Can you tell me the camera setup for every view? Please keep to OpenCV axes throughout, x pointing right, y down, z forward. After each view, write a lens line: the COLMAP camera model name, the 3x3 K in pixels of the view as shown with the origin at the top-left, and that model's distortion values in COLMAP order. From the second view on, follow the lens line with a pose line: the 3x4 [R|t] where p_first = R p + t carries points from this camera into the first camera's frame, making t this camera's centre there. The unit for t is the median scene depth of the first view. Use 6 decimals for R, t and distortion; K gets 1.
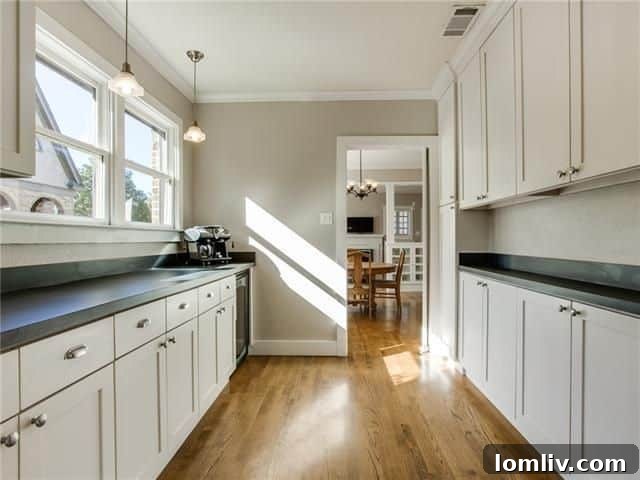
lens RADIAL K [[356.3, 0, 321.4], [0, 356.3, 241.4], [0, 0, 1]] dist [-0.037608, 0.002711]
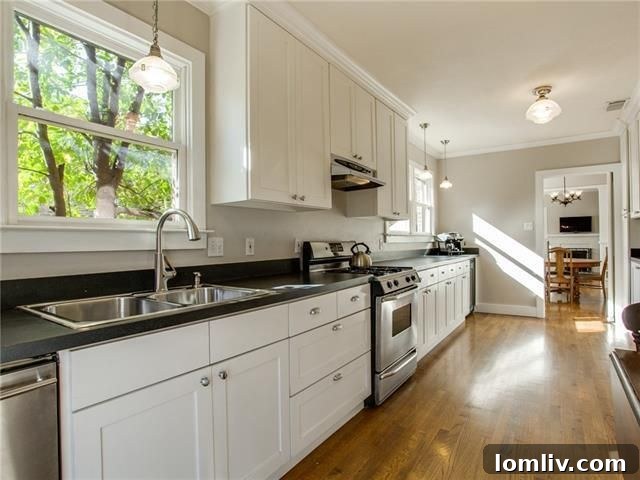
lens RADIAL K [[356.3, 0, 320.0], [0, 356.3, 241.7], [0, 0, 1]] dist [-0.037608, 0.002711]
pose [[0.849750, -0.005841, -0.527153, 0.049929], [0.006149, 0.999980, -0.001168, -0.001164], [0.527150, -0.002249, 0.849769, -0.775291]]
